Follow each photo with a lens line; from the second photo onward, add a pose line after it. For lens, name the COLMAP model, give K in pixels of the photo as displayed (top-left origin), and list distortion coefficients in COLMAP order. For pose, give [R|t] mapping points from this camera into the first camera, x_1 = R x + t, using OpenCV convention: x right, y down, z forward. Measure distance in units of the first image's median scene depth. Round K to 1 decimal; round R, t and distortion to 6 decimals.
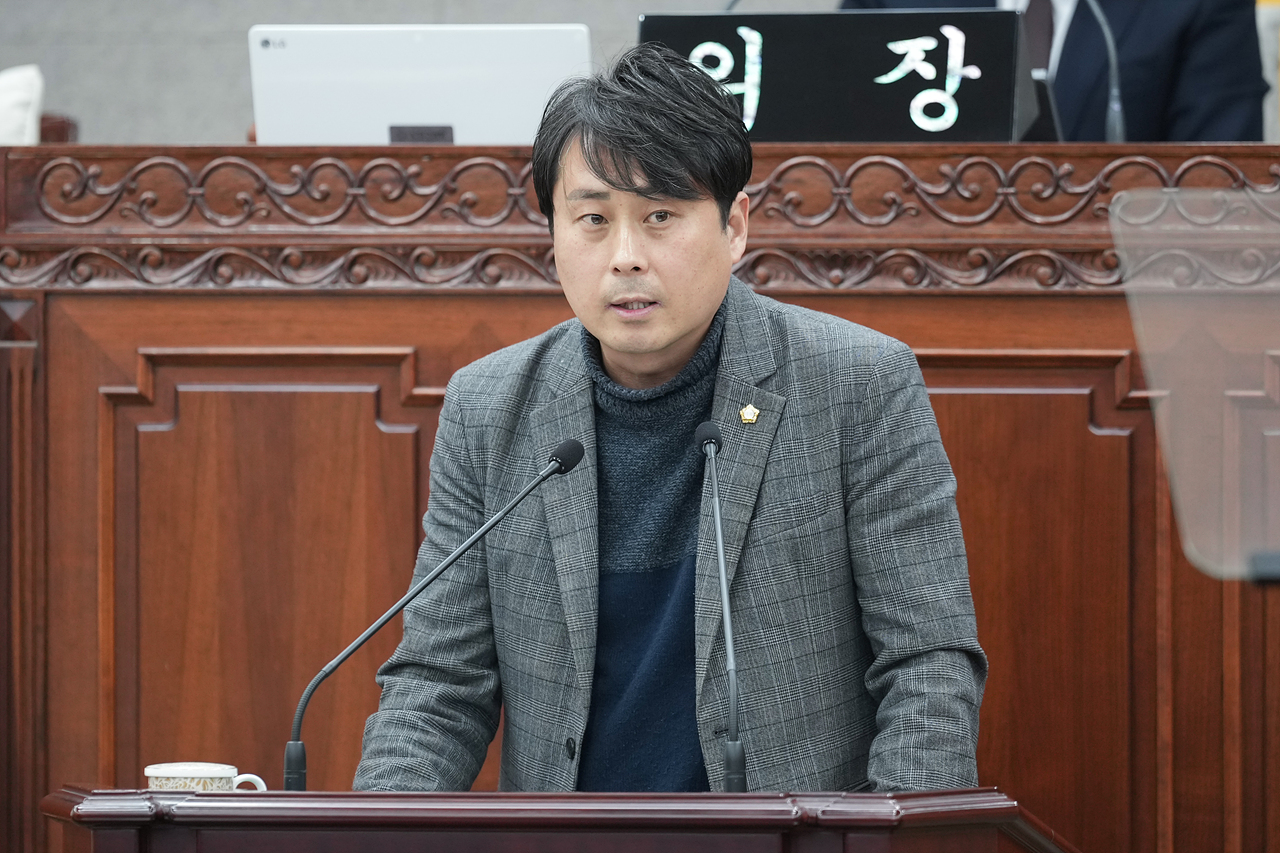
lens RADIAL K [[6741.8, 0, 640.0], [0, 6741.8, 426.5], [0, 0, 1]] dist [-0.080954, -0.581464]
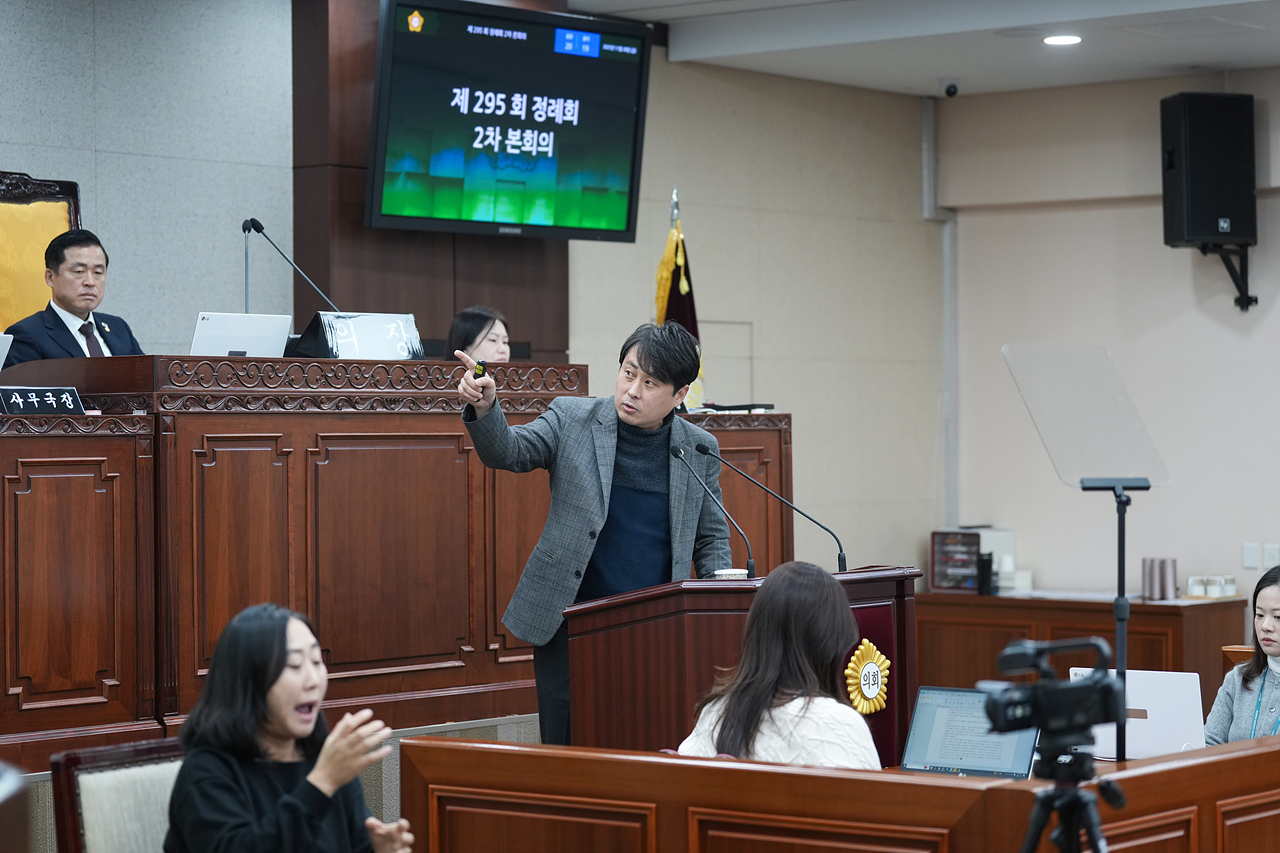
lens RADIAL K [[3089.3, 0, 640.0], [0, 3089.3, 426.5], [0, 0, 1]] dist [0.042664, -0.075506]
pose [[0.501080, -0.004052, 0.865391, -1.030496], [0.015013, 0.999879, -0.004011, -0.007510], [-0.865271, 0.015002, 0.501081, 0.266407]]
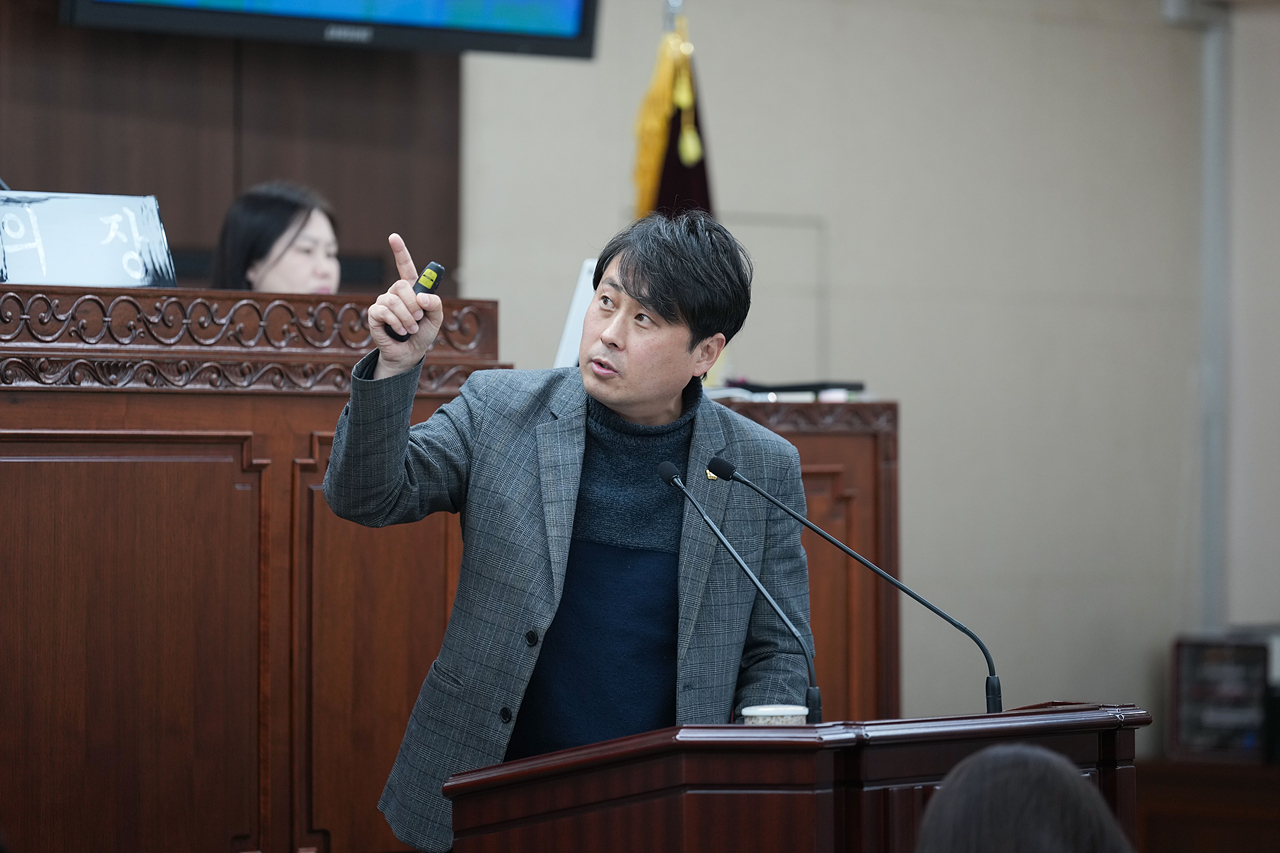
lens RADIAL K [[6135.8, 0, 640.0], [0, 6135.8, 426.5], [0, 0, 1]] dist [-0.111236, 4.916973]
pose [[0.495850, 0.001549, 0.868407, -1.038969], [0.003454, 0.999987, -0.003756, -0.007065], [-0.868401, 0.004862, 0.495838, 0.260578]]
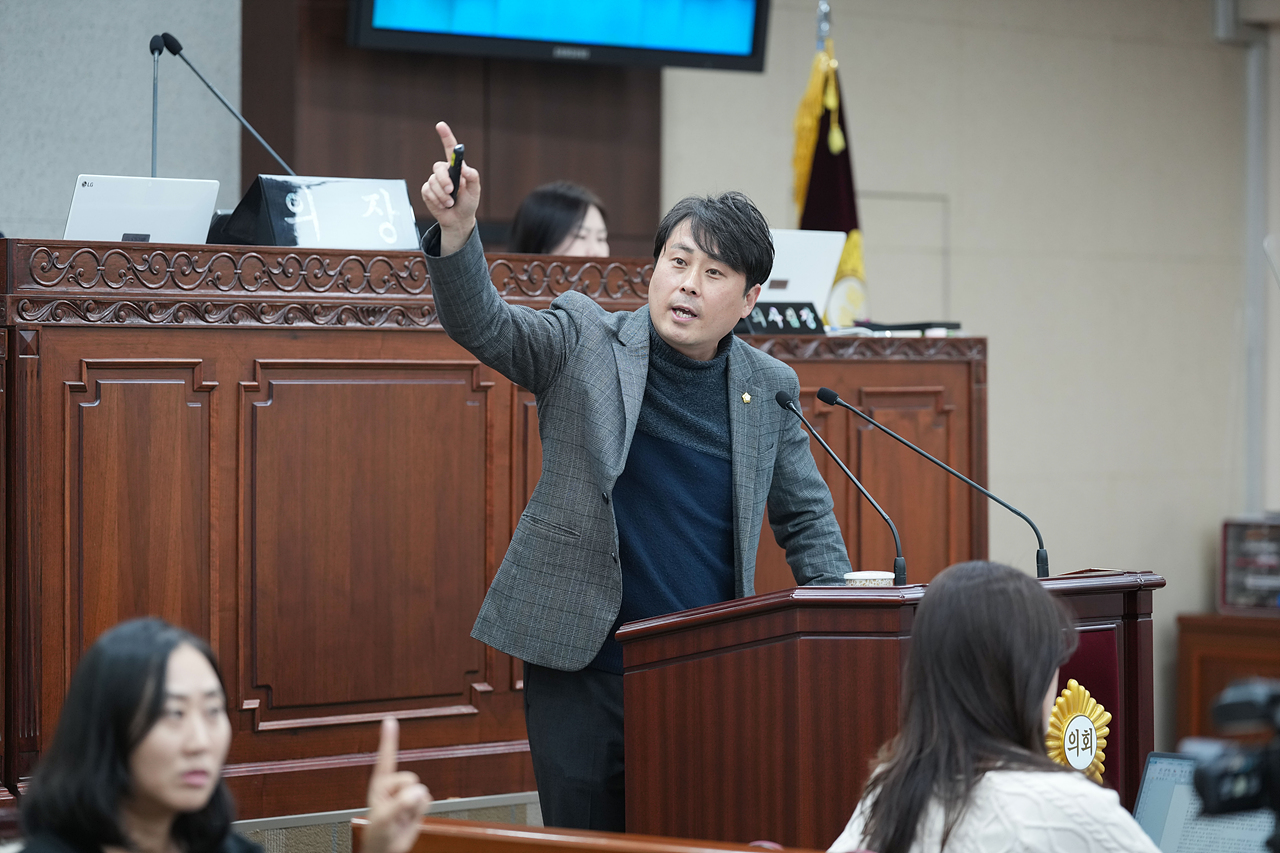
lens RADIAL K [[4779.5, 0, 640.0], [0, 4779.5, 426.5], [0, 0, 1]] dist [0.004731, 1.330311]
pose [[0.533648, -0.011286, 0.845631, -1.042106], [0.003810, 0.999933, 0.010941, -0.007271], [-0.845698, -0.002617, 0.533655, 0.235263]]
